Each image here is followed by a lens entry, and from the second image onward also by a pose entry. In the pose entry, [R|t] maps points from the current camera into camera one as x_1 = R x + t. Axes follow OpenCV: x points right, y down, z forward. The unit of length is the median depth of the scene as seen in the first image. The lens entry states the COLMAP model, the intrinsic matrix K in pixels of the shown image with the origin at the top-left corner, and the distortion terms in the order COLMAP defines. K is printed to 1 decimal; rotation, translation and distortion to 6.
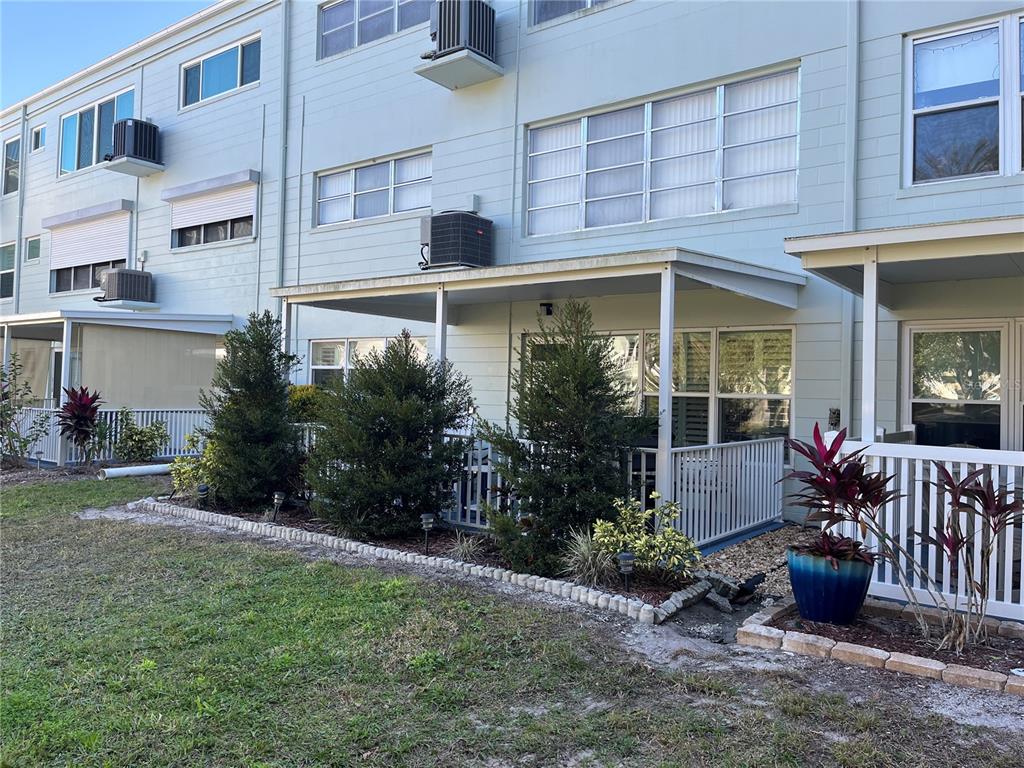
lens RADIAL K [[779.9, 0, 511.2], [0, 779.9, 374.3], [0, 0, 1]] dist [0.068018, -0.086812]
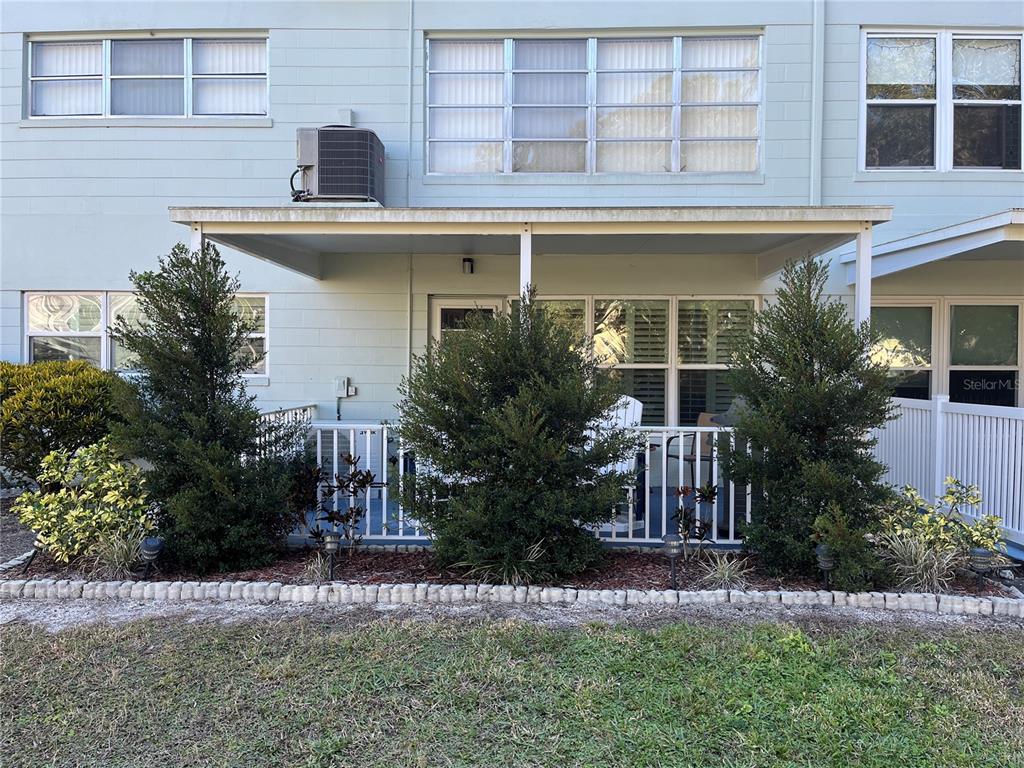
lens RADIAL K [[776.7, 0, 515.8], [0, 776.7, 380.5], [0, 0, 1]] dist [0.068453, -0.091709]
pose [[0.815408, -0.029502, 0.578135, -0.398326], [0.000357, 0.998726, 0.050460, -0.003649], [-0.578887, -0.040939, 0.814379, 0.296900]]
